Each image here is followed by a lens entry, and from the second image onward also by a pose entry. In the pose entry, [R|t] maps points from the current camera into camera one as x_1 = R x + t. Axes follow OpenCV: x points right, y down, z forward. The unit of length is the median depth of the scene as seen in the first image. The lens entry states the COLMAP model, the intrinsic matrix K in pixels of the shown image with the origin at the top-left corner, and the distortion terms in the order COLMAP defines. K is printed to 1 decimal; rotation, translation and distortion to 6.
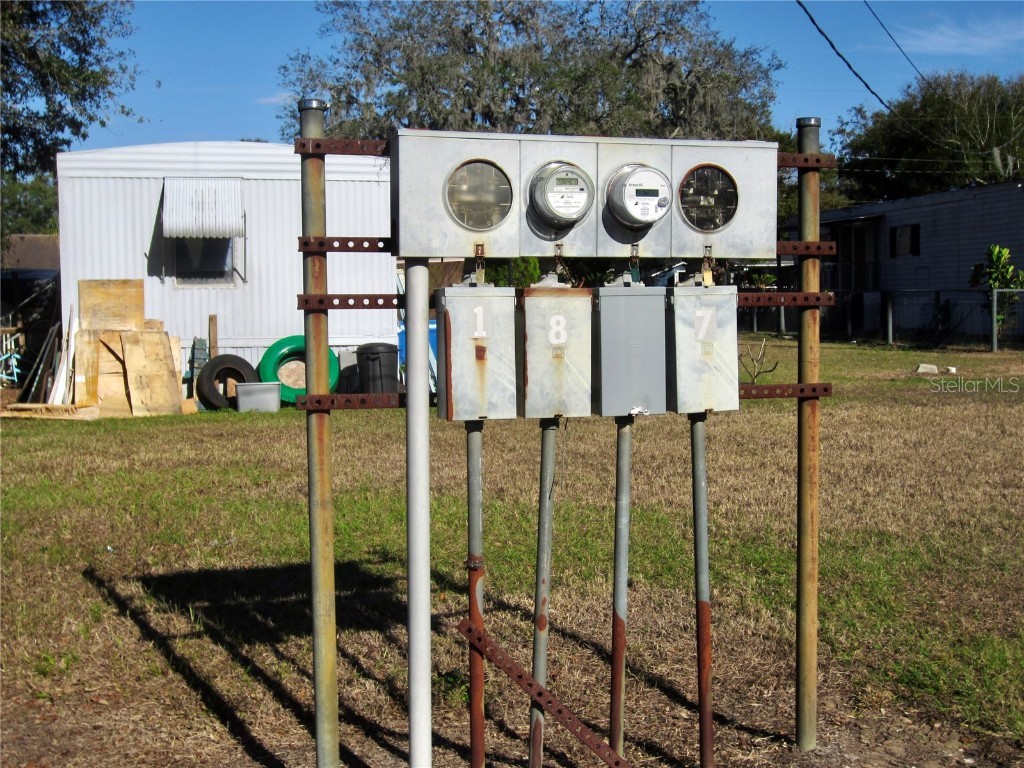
lens RADIAL K [[1242.6, 0, 512.0], [0, 1242.6, 384.0], [0, 0, 1]] dist [-0.062739, 0.043427]
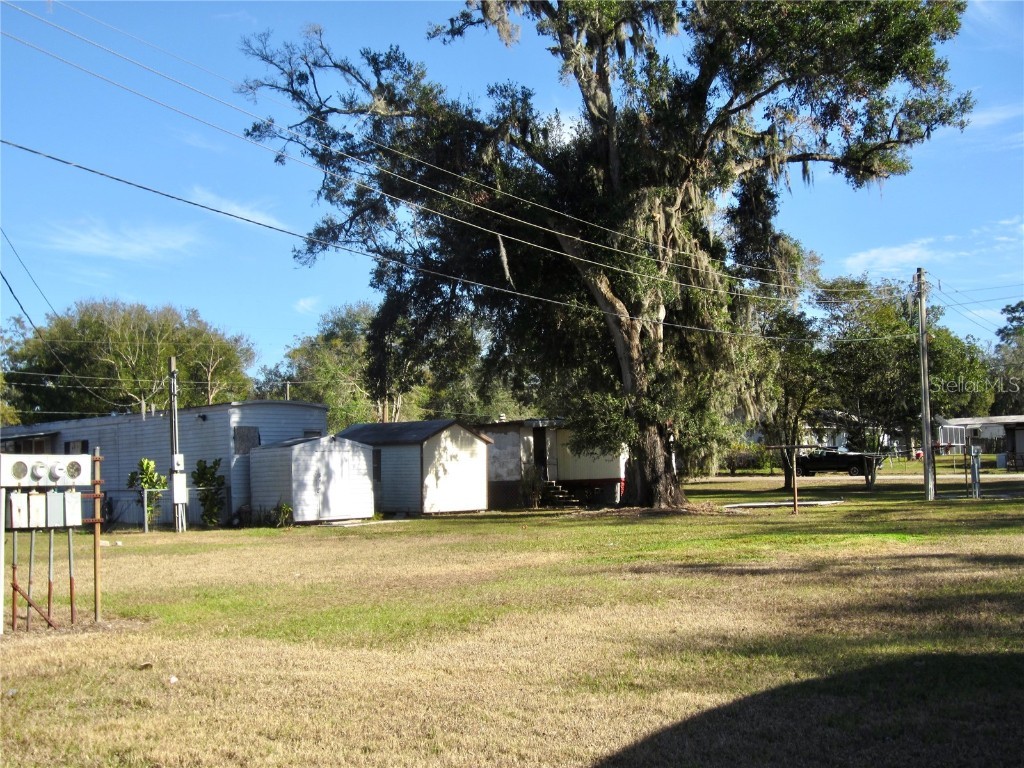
lens RADIAL K [[1242.6, 0, 512.0], [0, 1242.6, 384.0], [0, 0, 1]] dist [-0.062739, 0.043427]
pose [[0.789843, 0.037854, 0.612140, -0.156651], [0.060858, 0.988330, -0.139642, 0.028796], [-0.610282, 0.147549, 0.778322, -0.399716]]
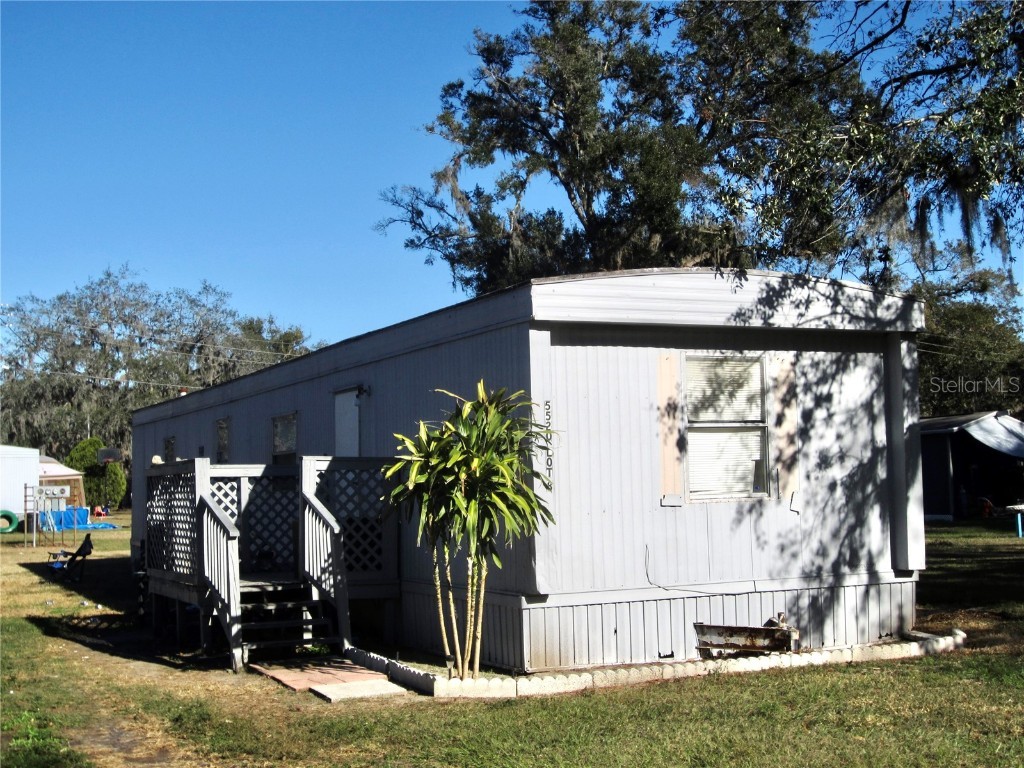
lens RADIAL K [[1368.9, 0, 512.0], [0, 1368.9, 384.0], [0, 0, 1]] dist [-0.040576, -0.073622]
pose [[0.973819, 0.008774, 0.227156, 0.177918], [0.023366, 0.990099, -0.138415, 0.092921], [-0.226122, 0.140098, 0.963972, -1.613985]]
